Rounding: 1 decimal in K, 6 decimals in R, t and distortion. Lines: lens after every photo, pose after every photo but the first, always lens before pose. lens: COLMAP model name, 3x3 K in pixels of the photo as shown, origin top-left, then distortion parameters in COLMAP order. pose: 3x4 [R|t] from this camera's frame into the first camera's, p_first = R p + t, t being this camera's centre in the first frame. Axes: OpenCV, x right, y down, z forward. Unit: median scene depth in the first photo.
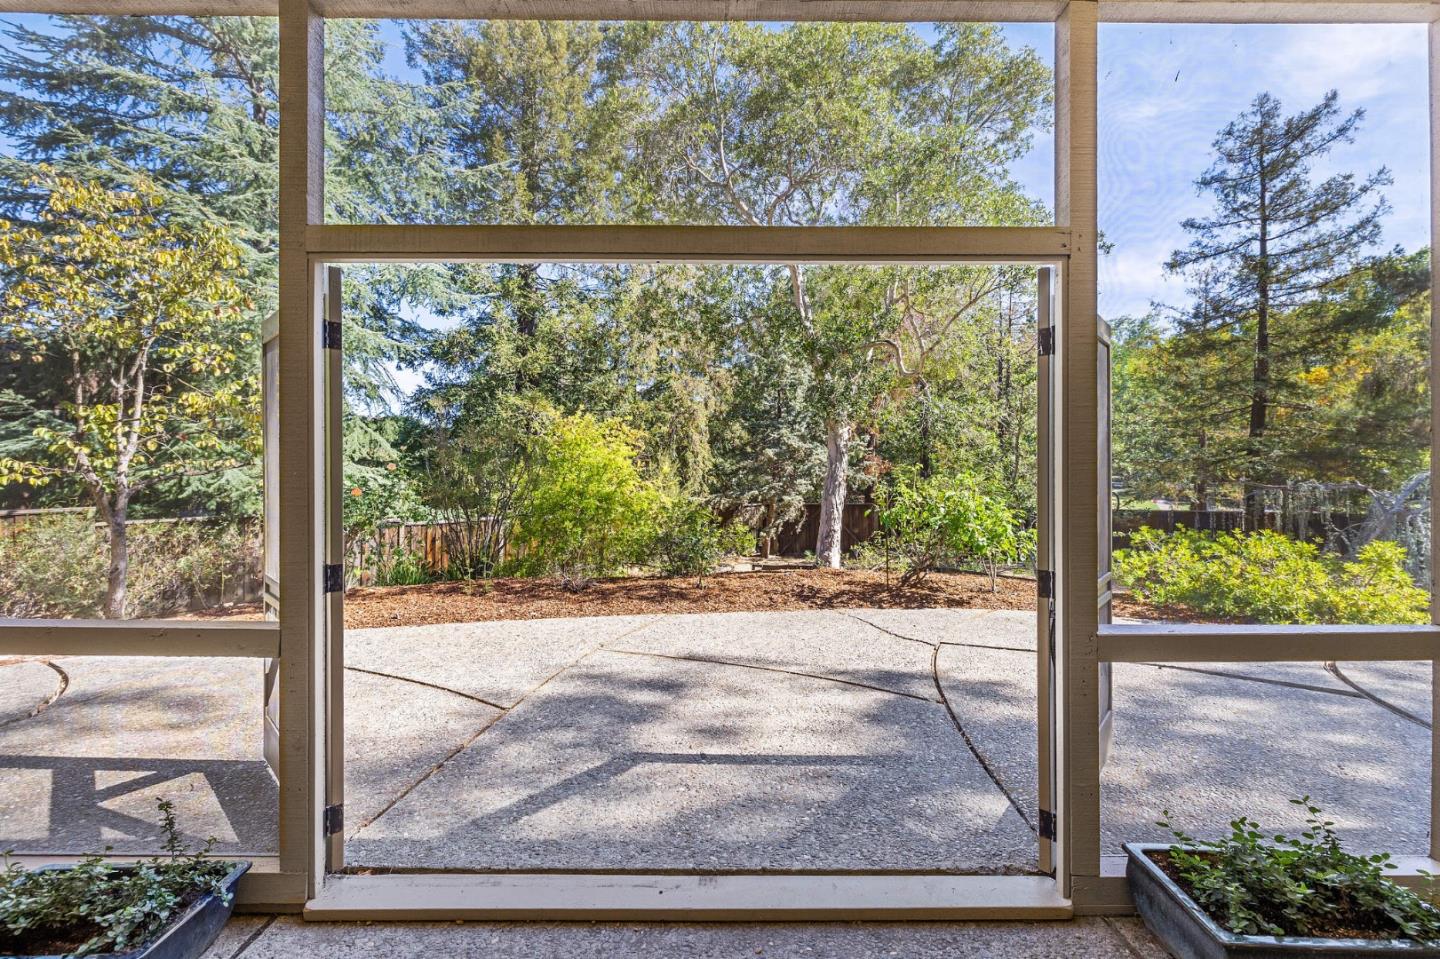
lens RADIAL K [[607.6, 0, 719.1], [0, 607.6, 475.4], [0, 0, 1]] dist [-0.001336, -0.000095]
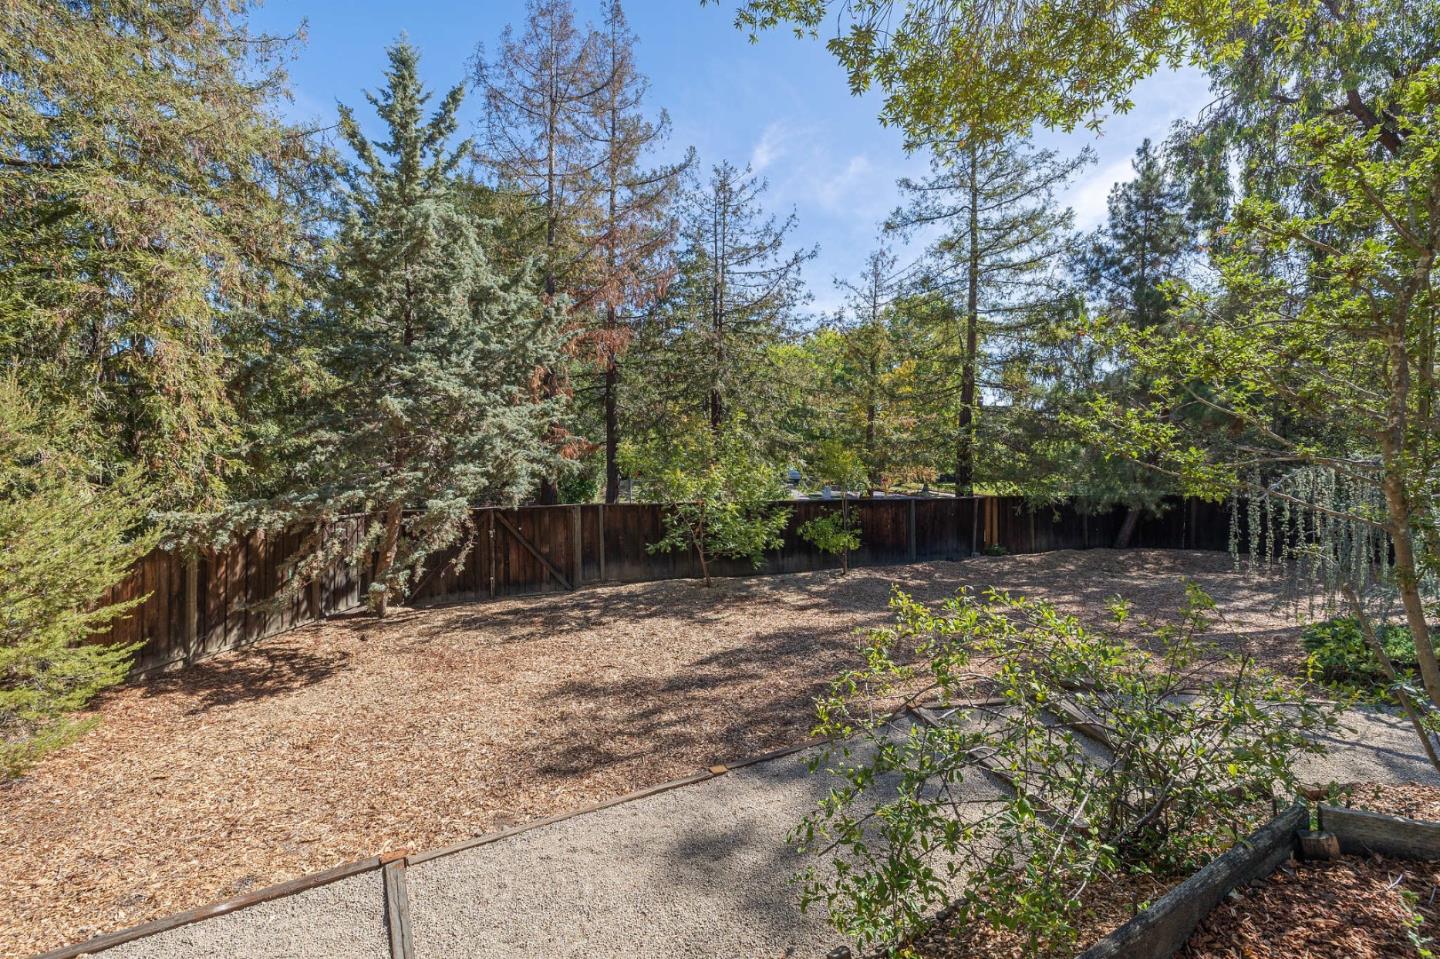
lens RADIAL K [[607.6, 0, 715.1], [0, 607.6, 457.2], [0, 0, 1]] dist [-0.001336, -0.000095]
pose [[0.818275, 0.000663, 0.574827, 0.017911], [0.011663, 0.999774, -0.017755, 0.011937], [-0.574709, 0.021233, 0.818082, 0.476531]]
